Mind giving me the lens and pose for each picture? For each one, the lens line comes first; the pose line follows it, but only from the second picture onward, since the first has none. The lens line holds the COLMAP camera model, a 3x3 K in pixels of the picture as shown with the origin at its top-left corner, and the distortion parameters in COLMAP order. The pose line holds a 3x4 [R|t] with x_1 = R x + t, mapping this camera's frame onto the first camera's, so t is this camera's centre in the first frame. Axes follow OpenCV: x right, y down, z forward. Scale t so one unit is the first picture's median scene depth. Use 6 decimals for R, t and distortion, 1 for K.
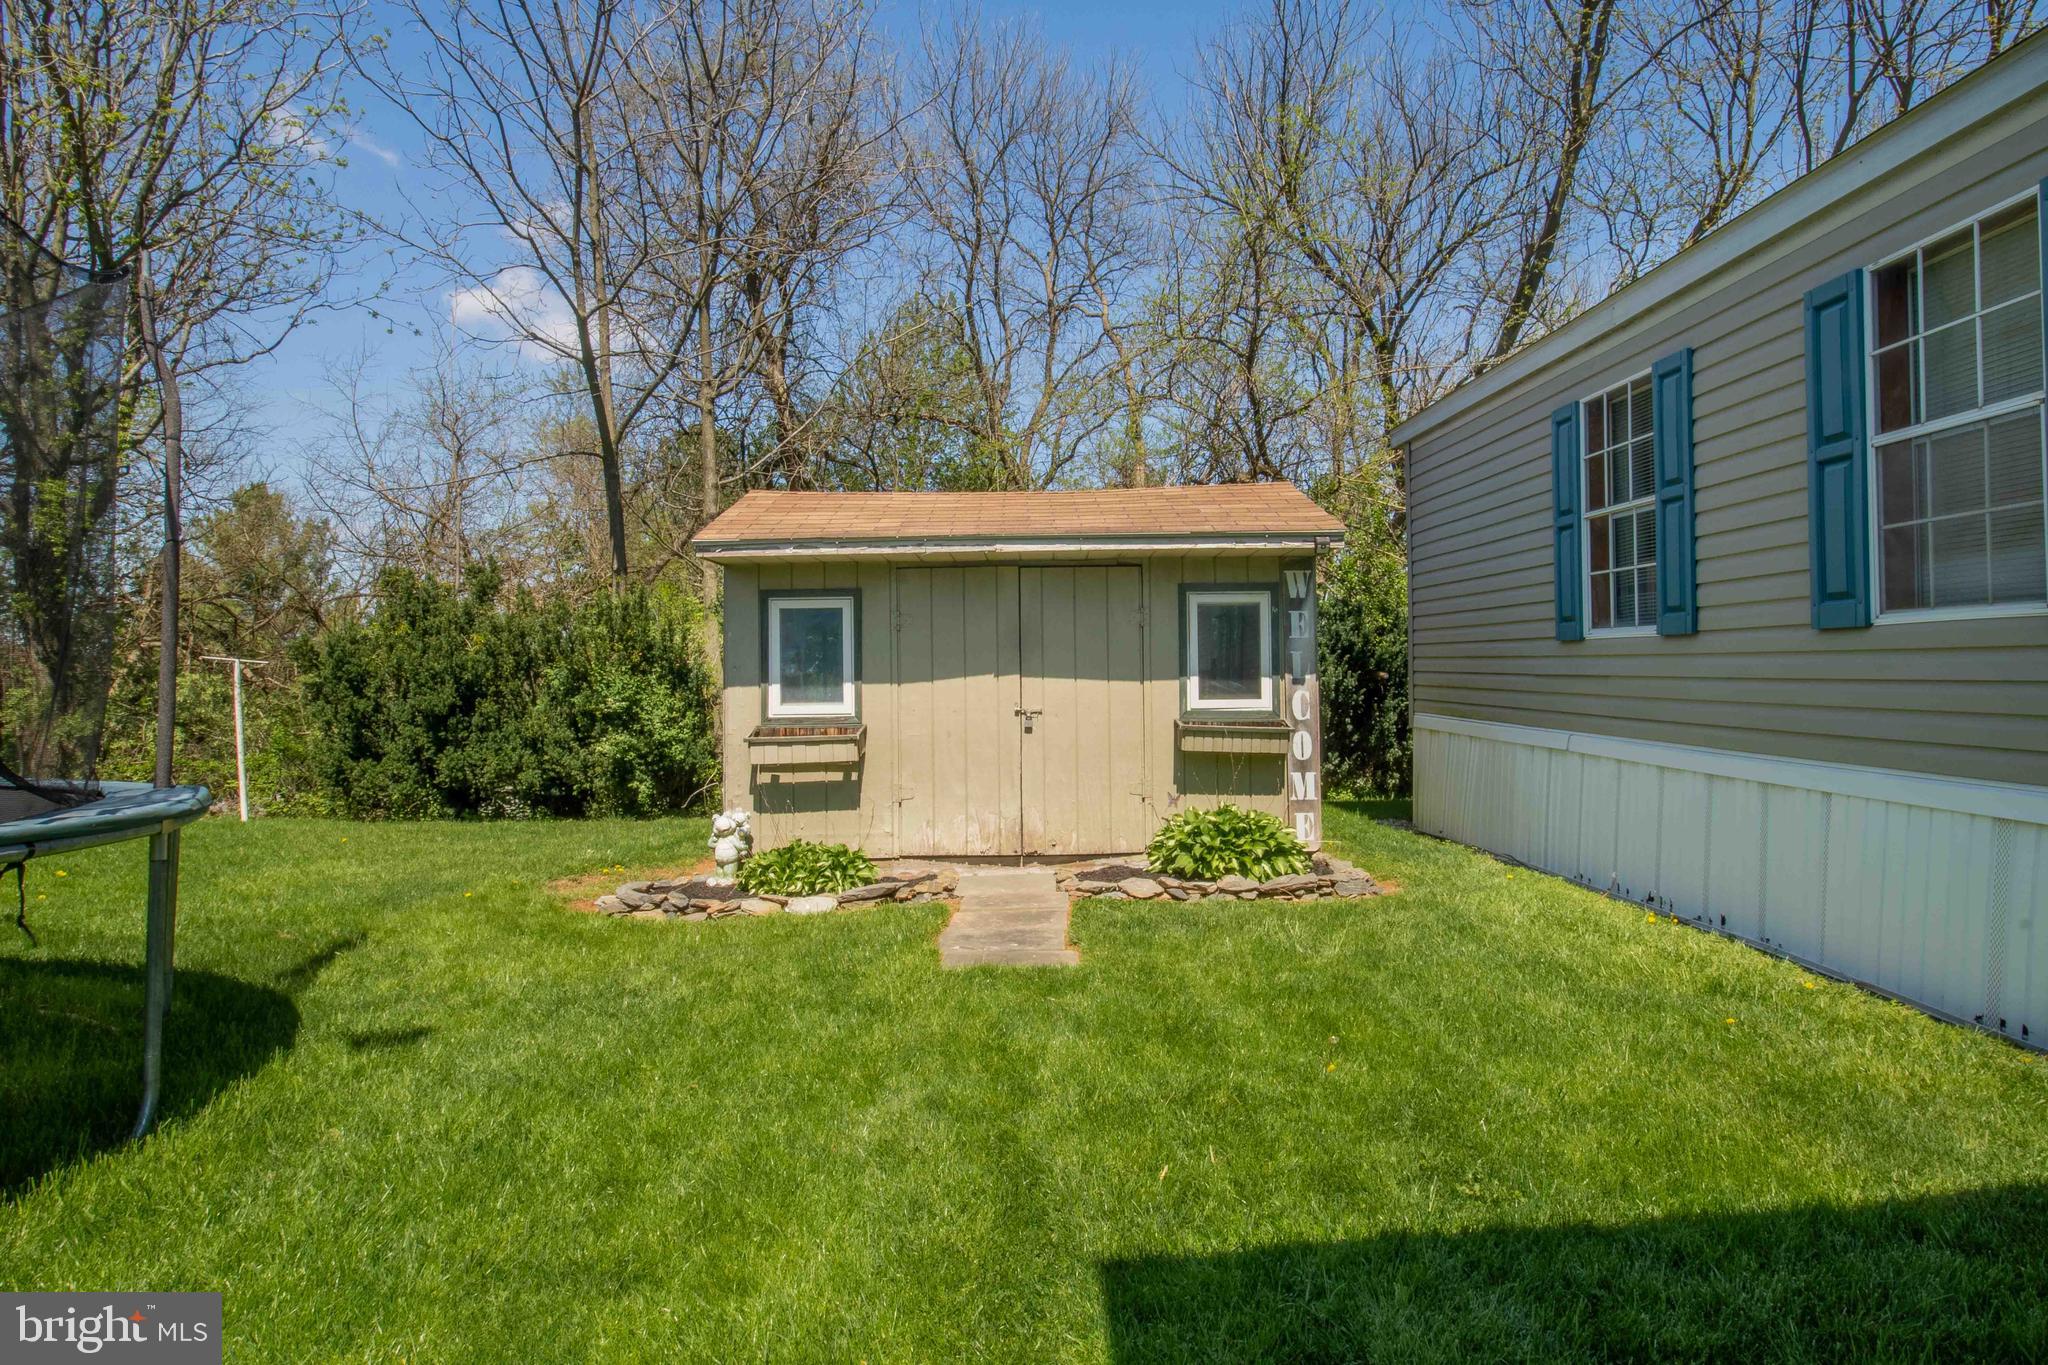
lens RADIAL K [[1156.7, 0, 1043.6], [0, 1156.7, 643.3], [0, 0, 1]] dist [-0.000839, 0.000358]
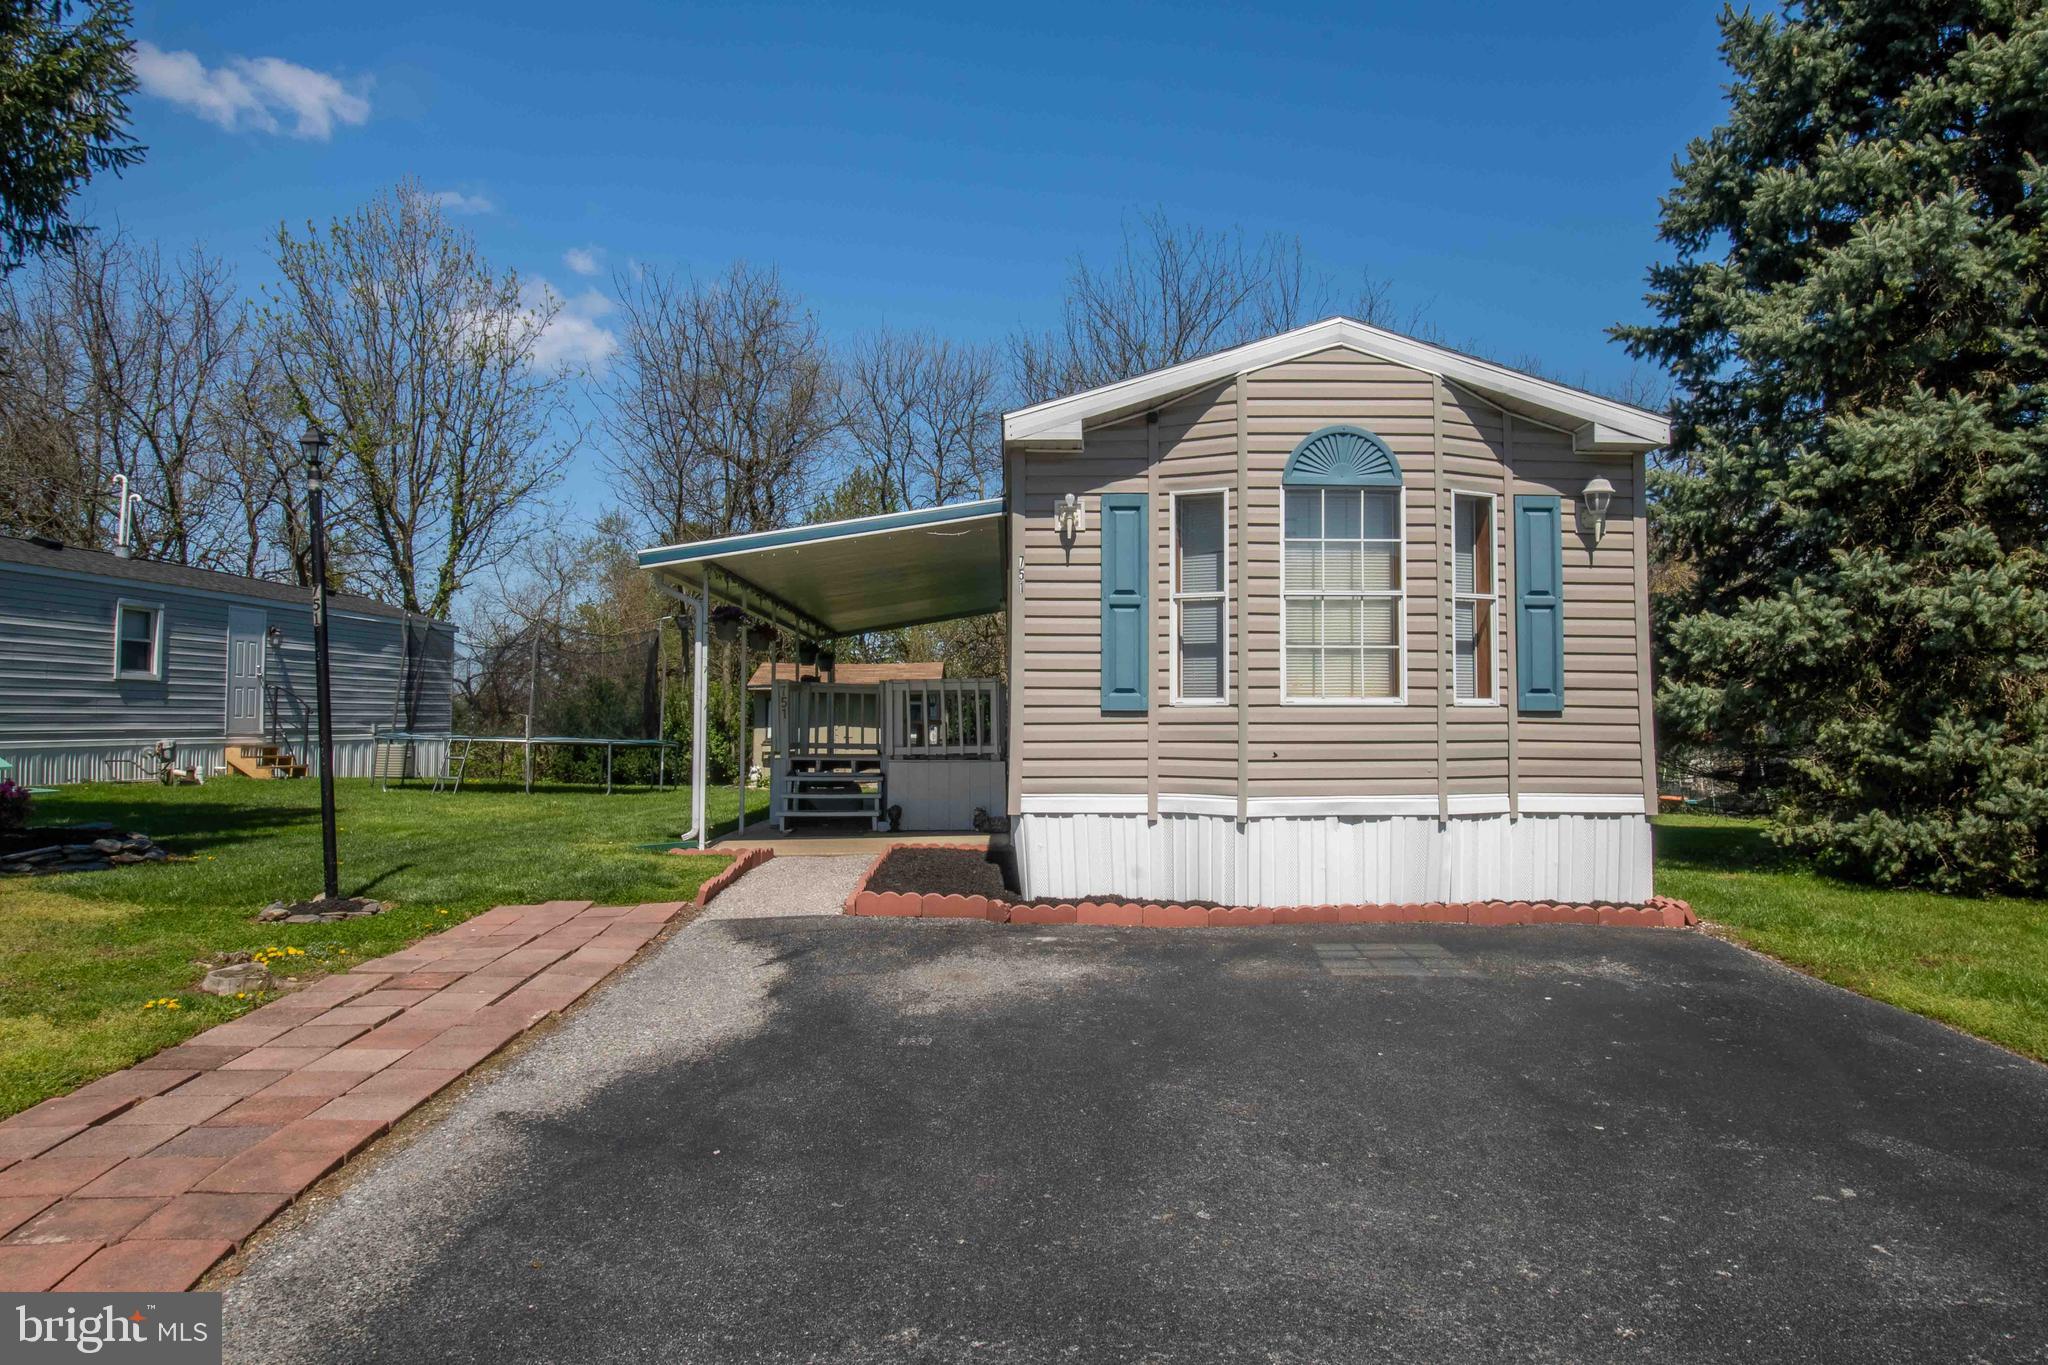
lens RADIAL K [[1278.0, 0, 1034.0], [0, 1278.0, 658.9], [0, 0, 1]] dist [0.001214, -0.001937]
pose [[0.999876, 0.015686, -0.001624, 0.509233], [-0.015730, 0.999369, -0.031846, -0.055237], [0.001123, 0.031867, 0.999491, -2.585798]]
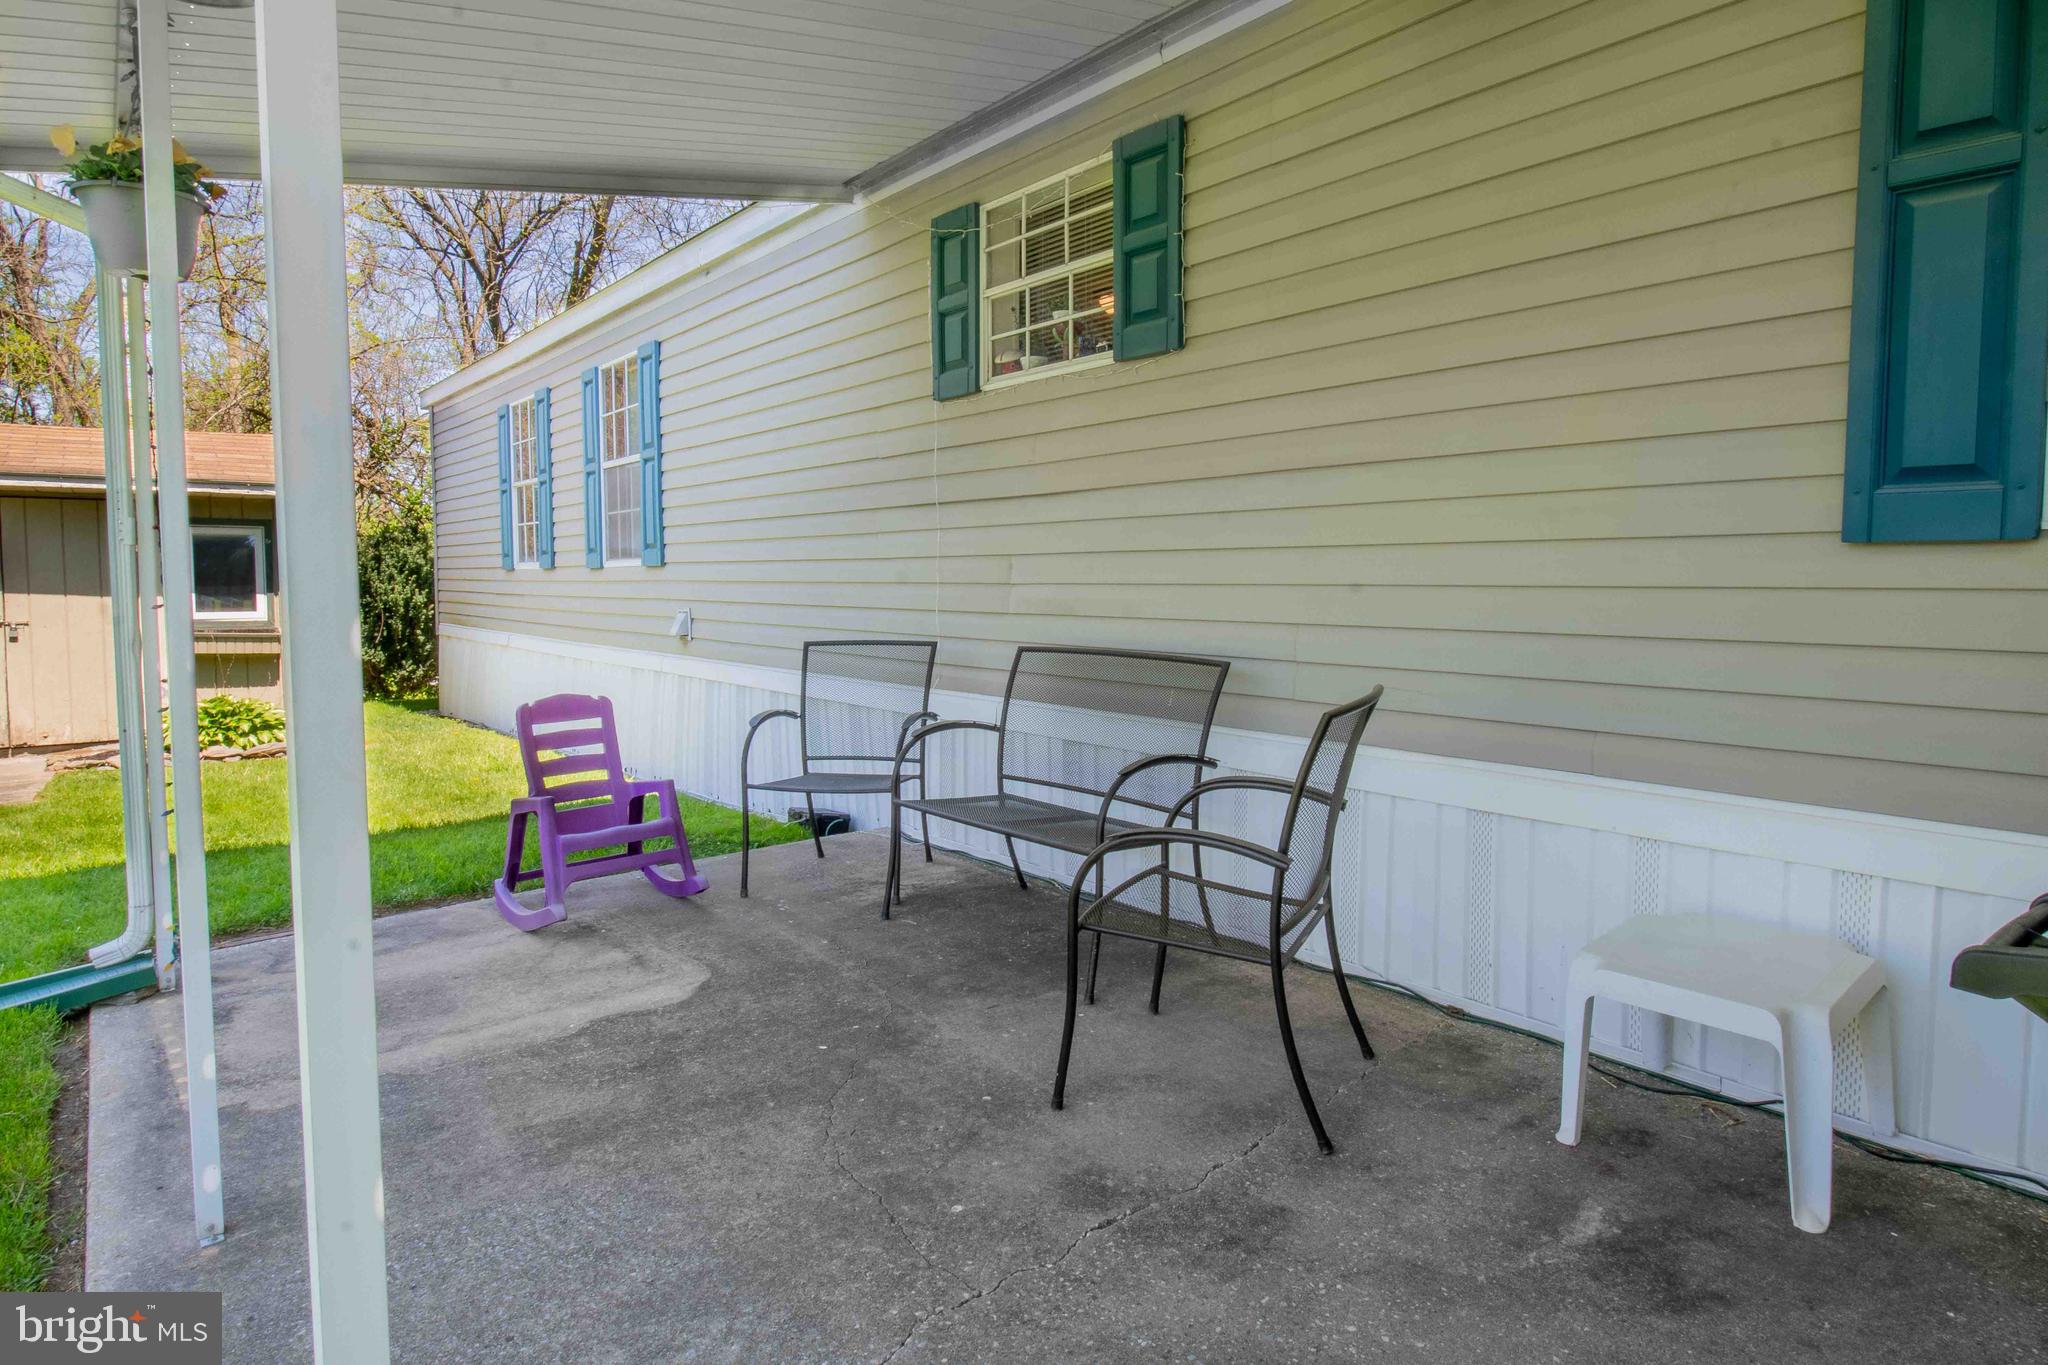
lens RADIAL K [[1156.7, 0, 1043.6], [0, 1156.7, 643.3], [0, 0, 1]] dist [-0.000839, 0.000358]
pose [[0.792722, -0.021308, 0.609211, 0.099041], [-0.021931, 0.997745, 0.063434, -0.016893], [-0.609189, -0.063646, 0.790467, -0.538420]]
